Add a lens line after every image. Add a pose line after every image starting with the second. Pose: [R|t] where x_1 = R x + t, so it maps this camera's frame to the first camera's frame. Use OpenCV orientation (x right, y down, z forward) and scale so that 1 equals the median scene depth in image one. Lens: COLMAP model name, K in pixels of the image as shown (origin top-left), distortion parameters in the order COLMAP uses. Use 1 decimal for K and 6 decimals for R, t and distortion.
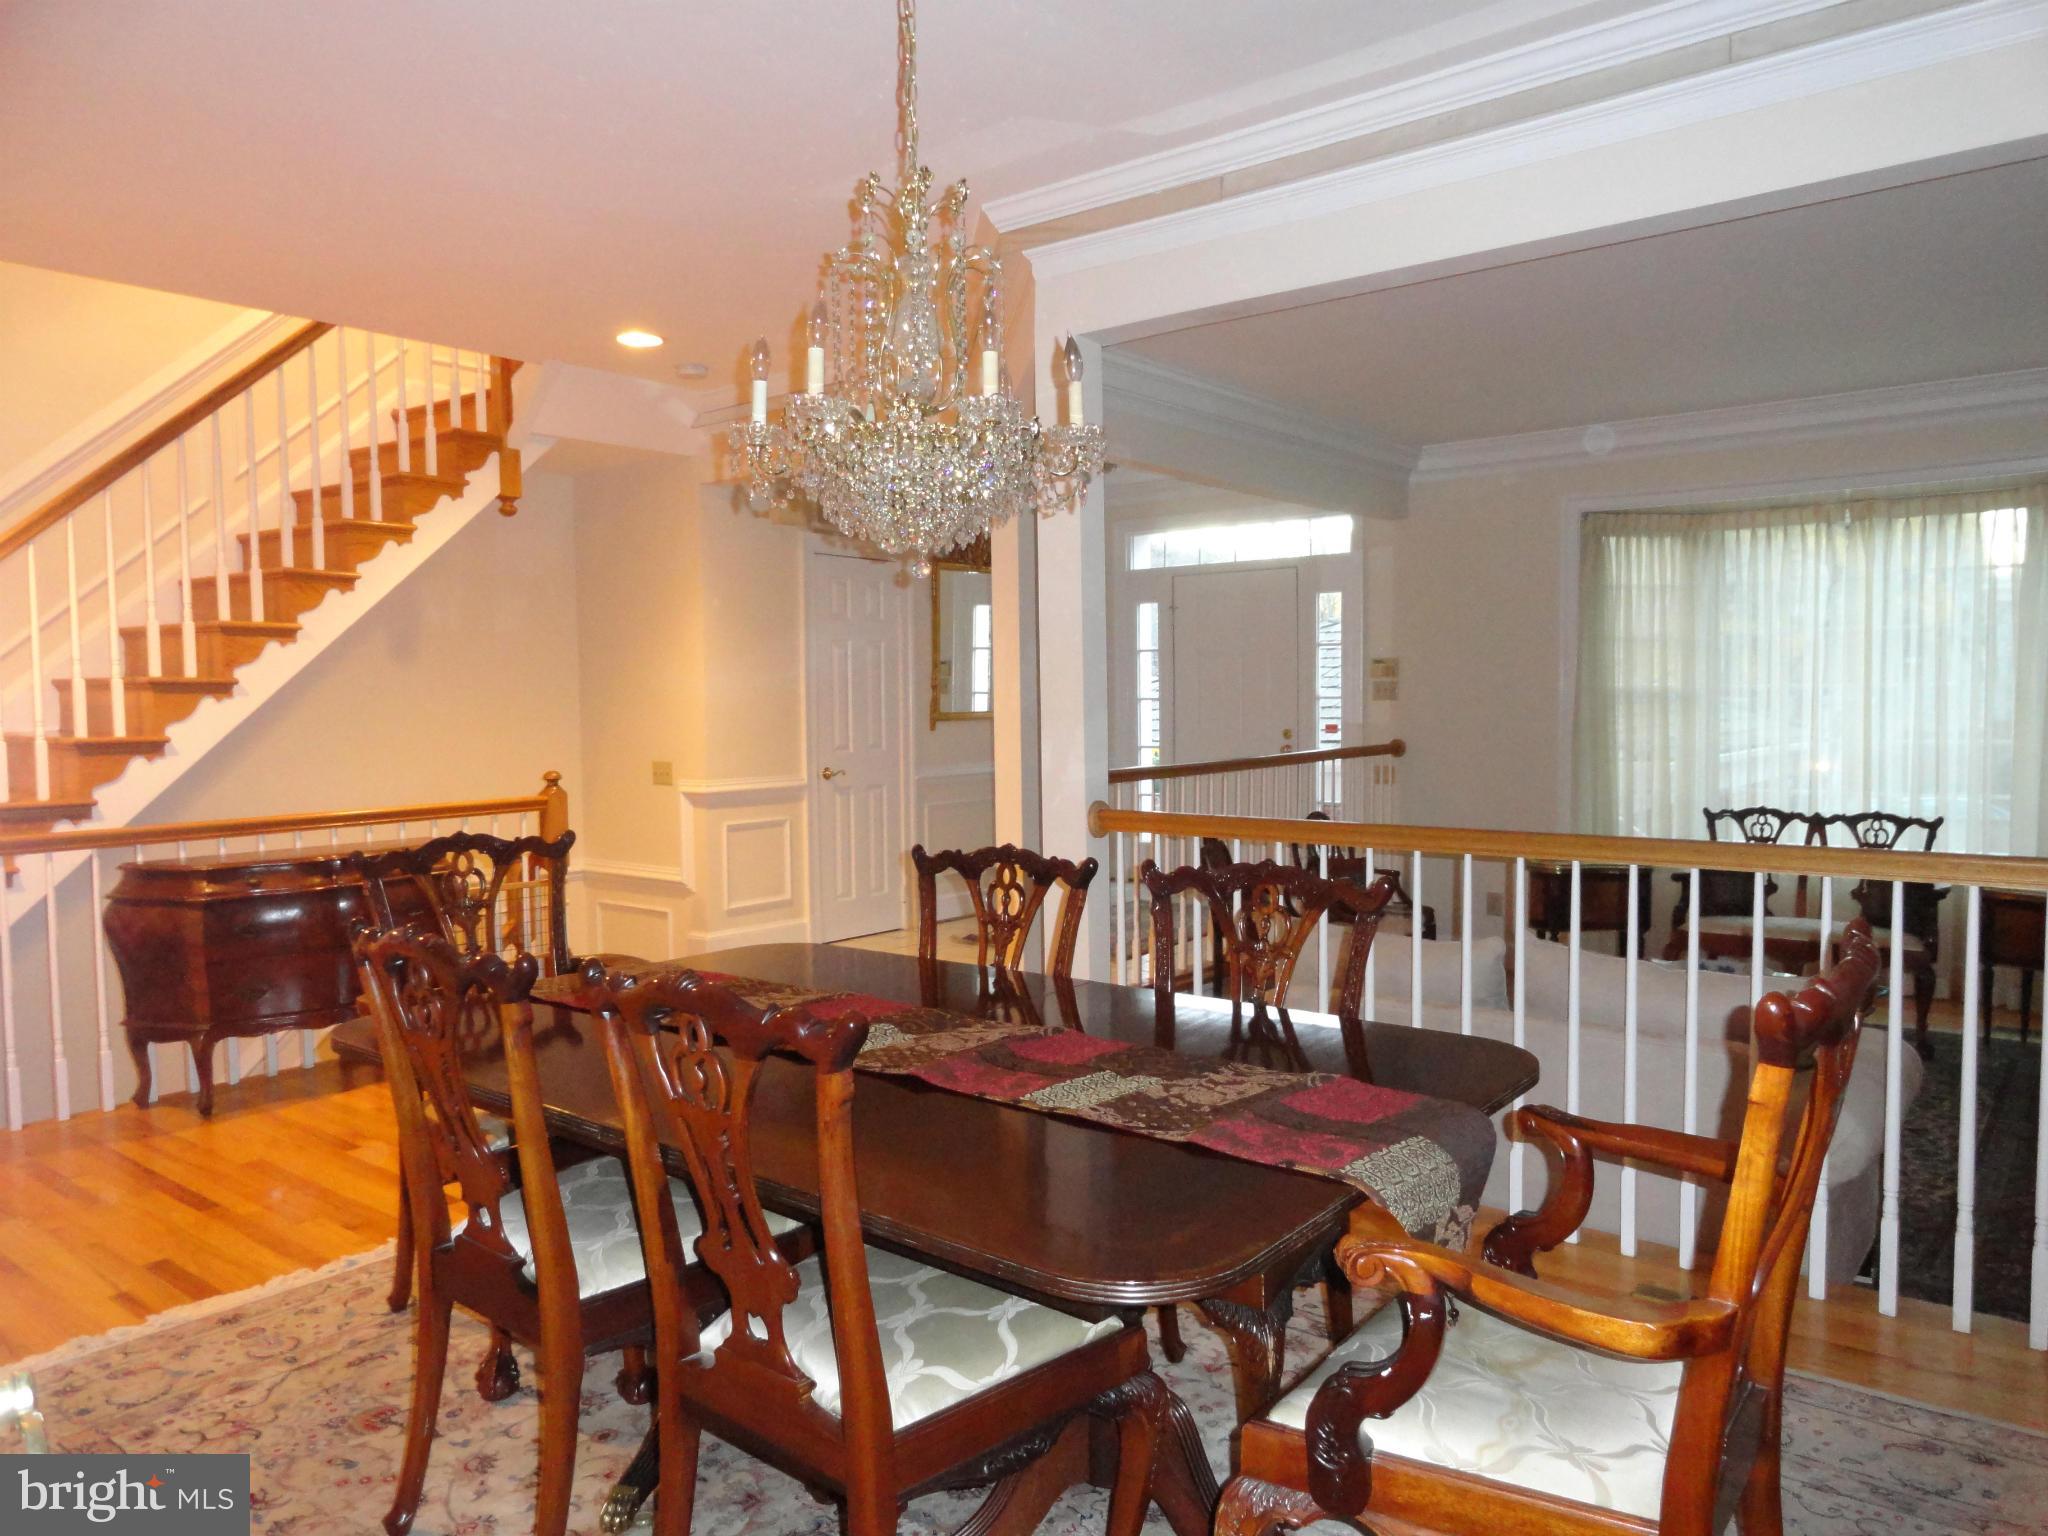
lens RADIAL K [[1432.8, 0, 1024.0], [0, 1432.8, 768.0], [0, 0, 1]] dist [0.018858, -0.005051]
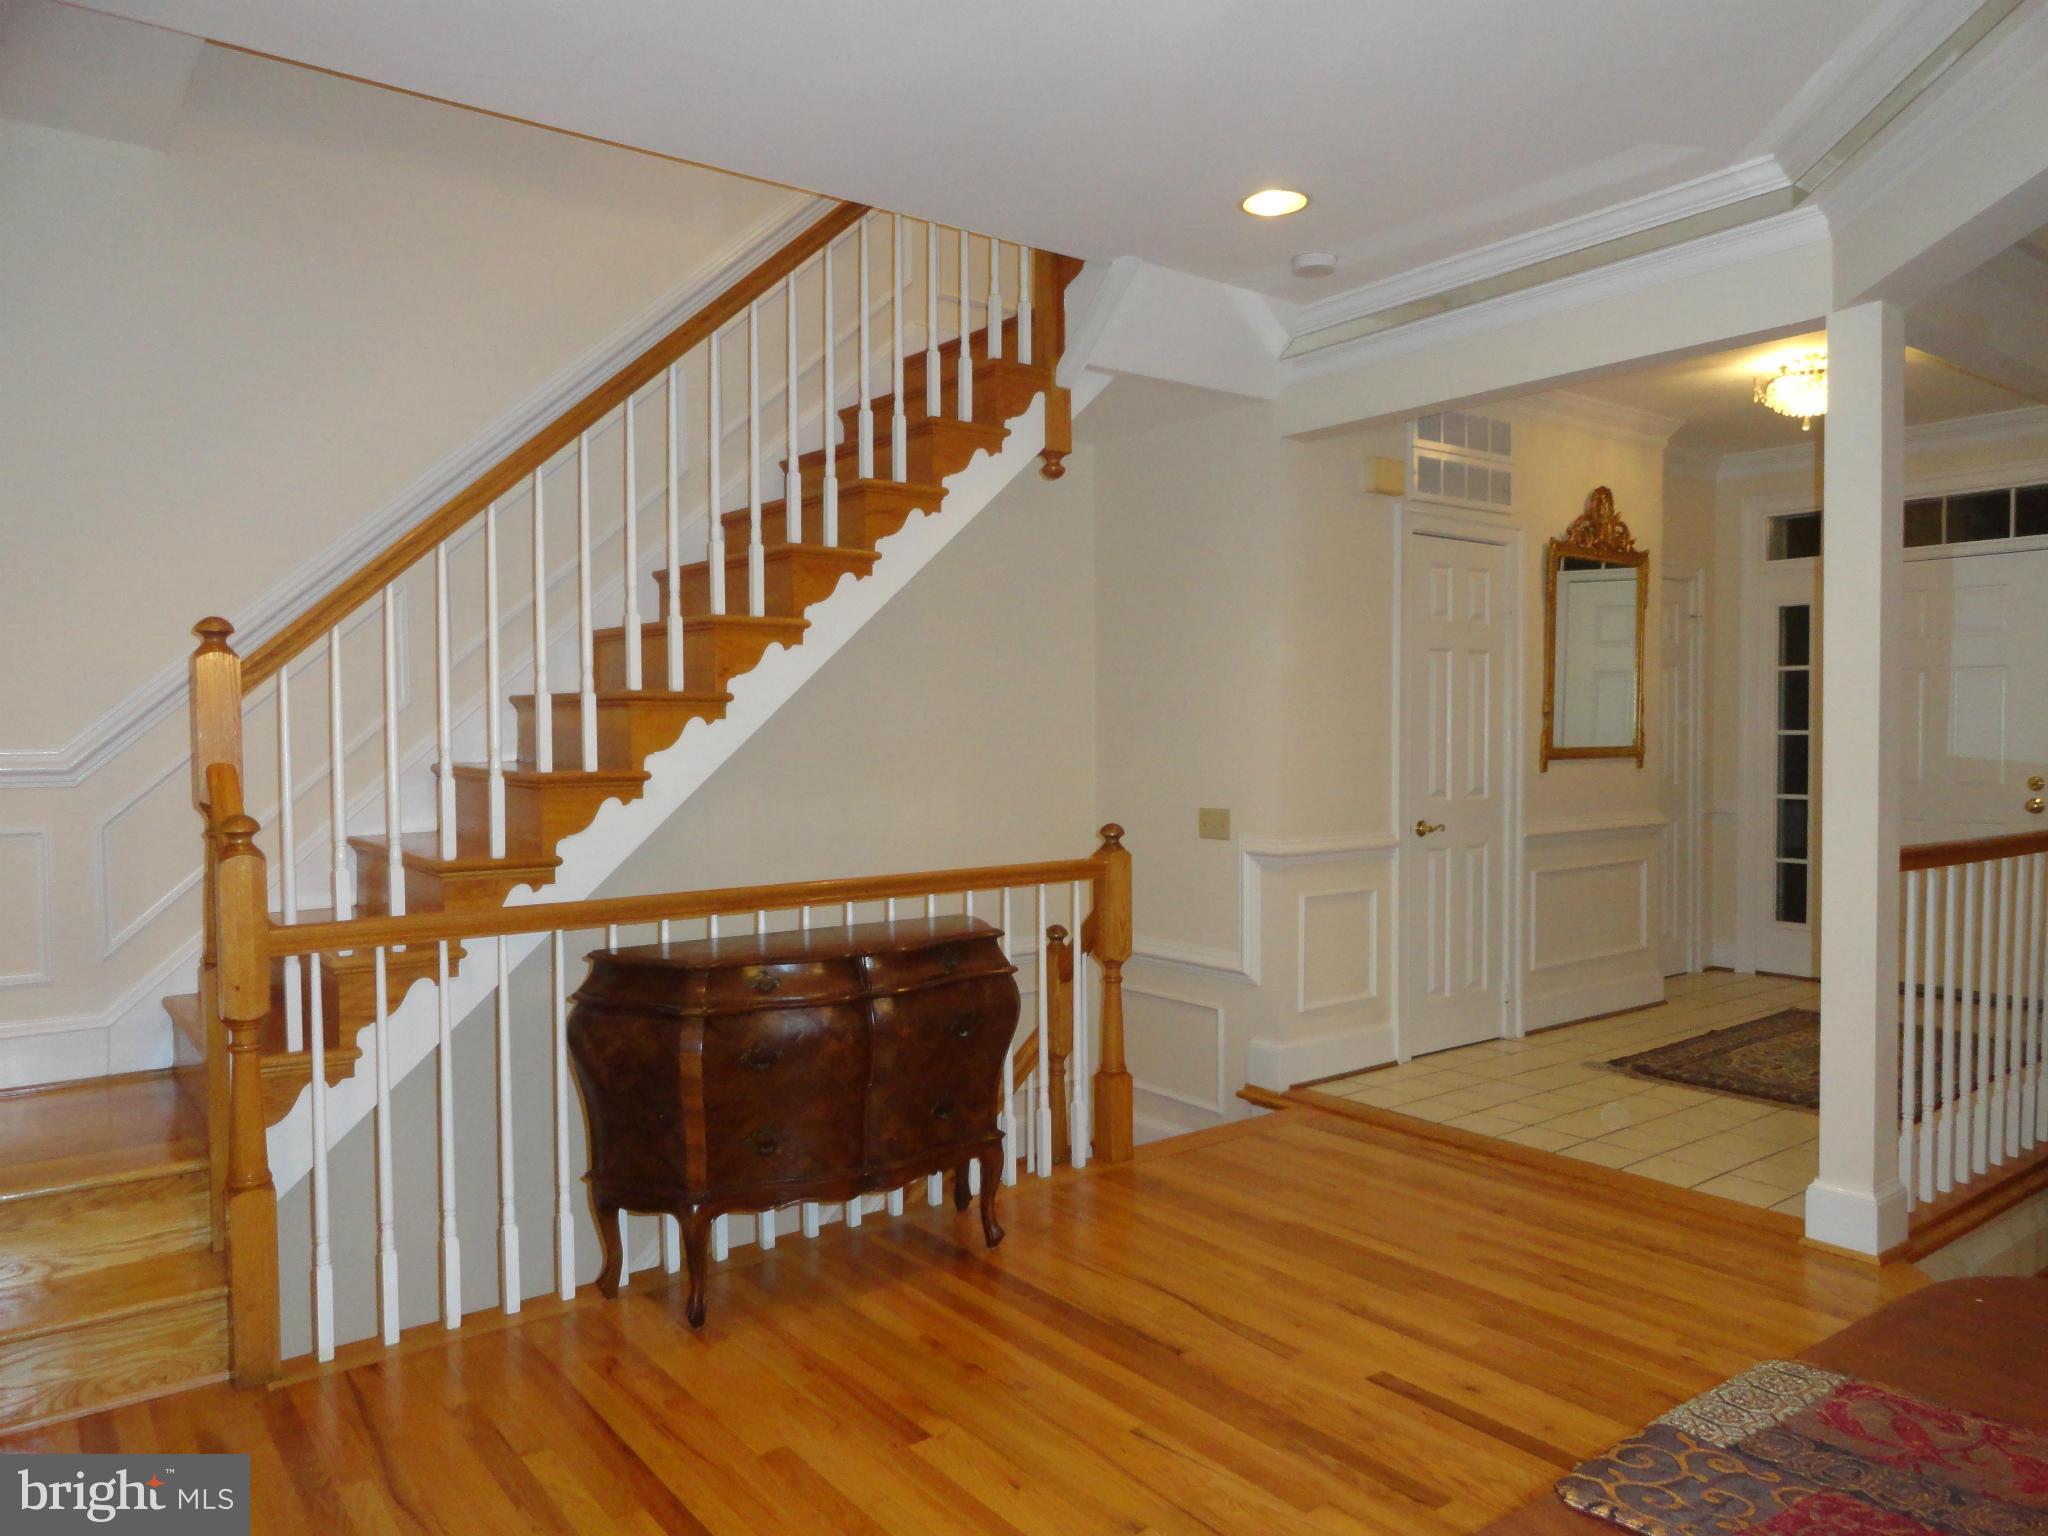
lens RADIAL K [[1404.1, 0, 1024.0], [0, 1404.1, 768.0], [0, 0, 1]] dist [-0.005066, 0.001216]
pose [[0.973232, 0.013123, -0.229451, -0.211426], [-0.018385, 0.999614, -0.020809, -0.010425], [0.229089, 0.024471, 0.973098, 0.302536]]
